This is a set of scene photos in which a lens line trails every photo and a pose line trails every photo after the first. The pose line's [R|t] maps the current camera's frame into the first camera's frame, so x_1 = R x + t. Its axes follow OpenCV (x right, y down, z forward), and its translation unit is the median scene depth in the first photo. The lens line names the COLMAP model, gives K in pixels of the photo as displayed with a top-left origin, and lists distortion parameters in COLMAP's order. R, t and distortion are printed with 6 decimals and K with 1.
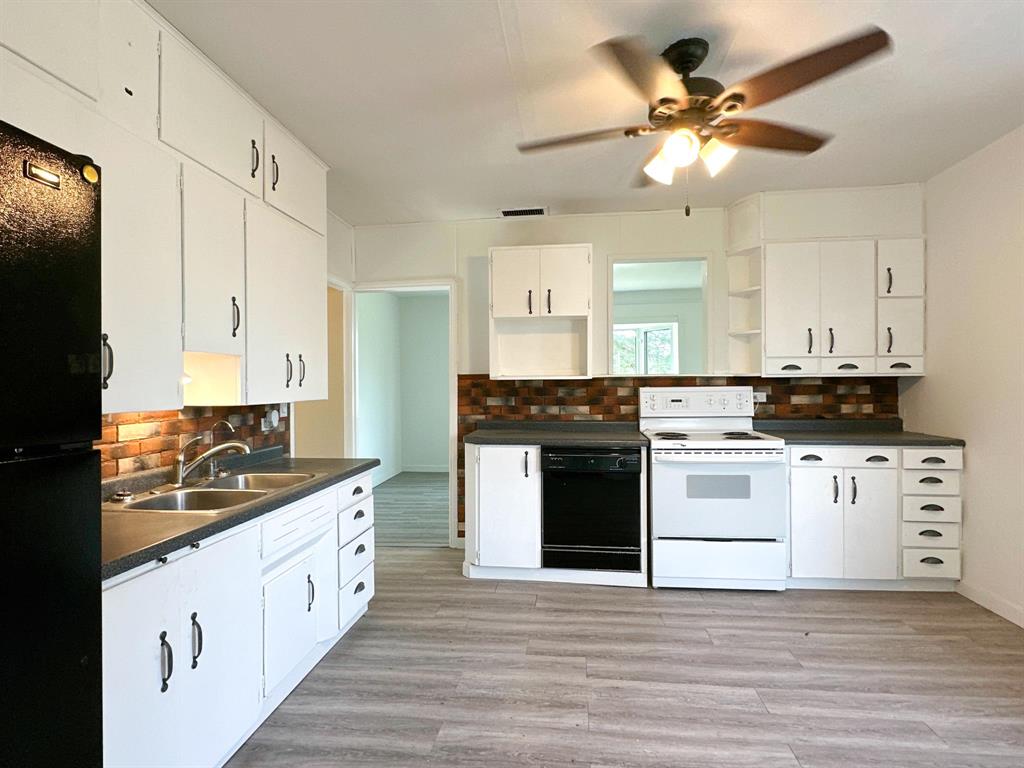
lens RADIAL K [[543.2, 0, 514.2], [0, 543.2, 385.9], [0, 0, 1]] dist [-0.001143, -0.000405]
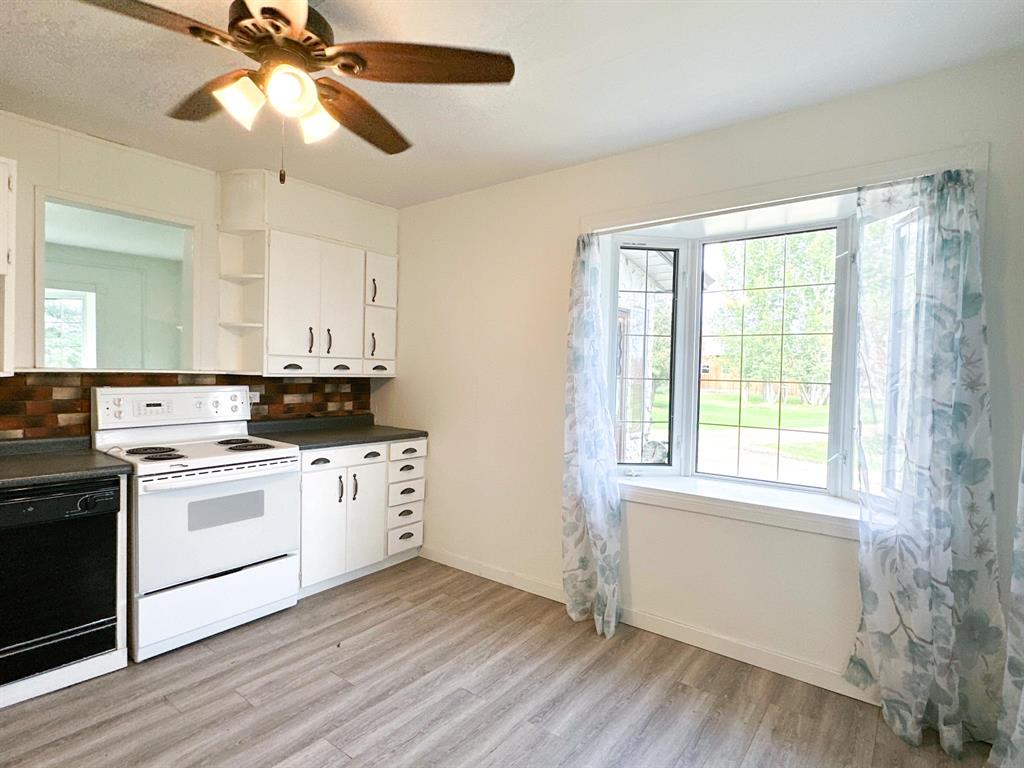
lens RADIAL K [[533.4, 0, 514.1], [0, 533.4, 385.9], [0, 0, 1]] dist [-0.007112, -0.000046]
pose [[0.514881, -0.006039, 0.857240, -0.097644], [-0.023026, 0.999517, 0.020872, -0.031575], [-0.856952, -0.030485, 0.514493, 0.208350]]
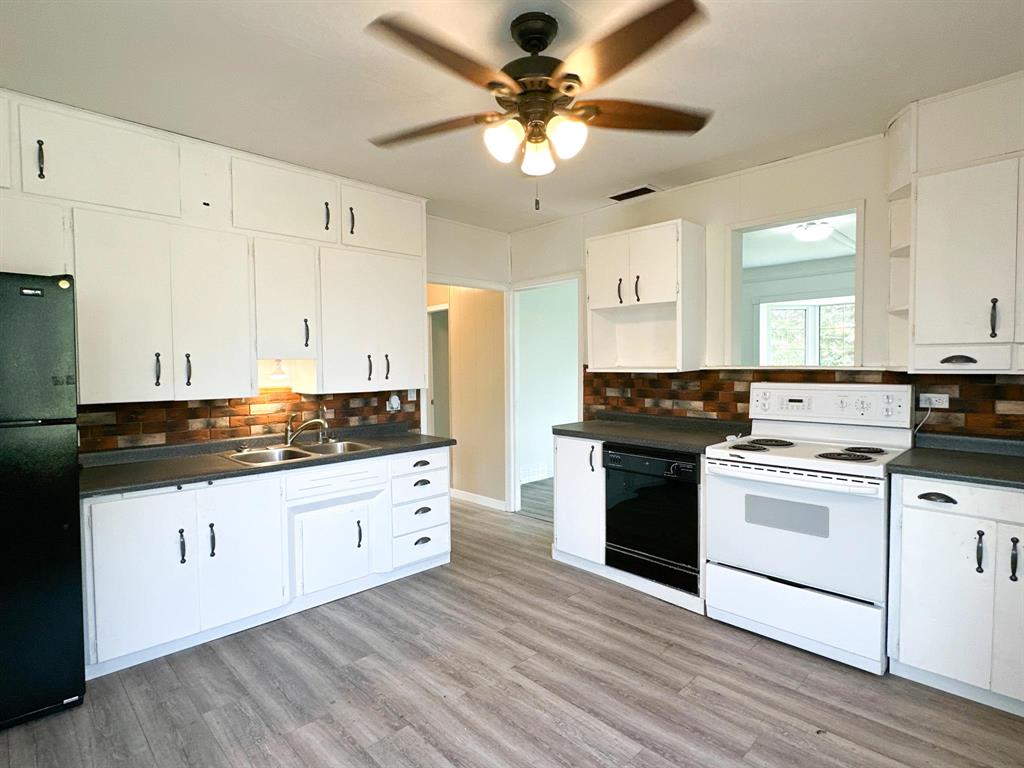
lens RADIAL K [[536.3, 0, 513.3], [0, 536.3, 386.2], [0, 0, 1]] dist [-0.001535, 0.001102]
pose [[0.775505, 0.029273, -0.630662, 0.553501], [0.000410, 0.998901, 0.046869, -0.035650], [0.631341, -0.036606, 0.774641, 0.163527]]
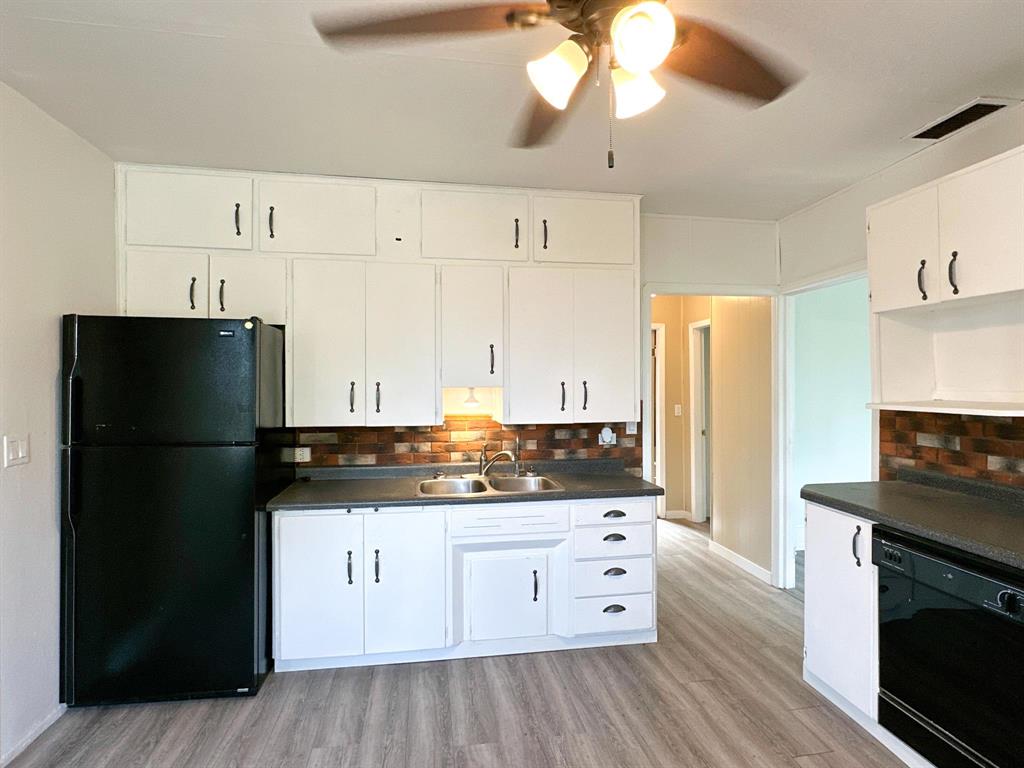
lens RADIAL K [[536.3, 0, 513.3], [0, 536.3, 386.2], [0, 0, 1]] dist [-0.001535, 0.001102]
pose [[0.268680, 0.012632, -0.963147, 0.543008], [-0.000553, 0.999916, 0.012960, -0.052561], [0.963229, -0.002949, 0.268665, 0.470367]]
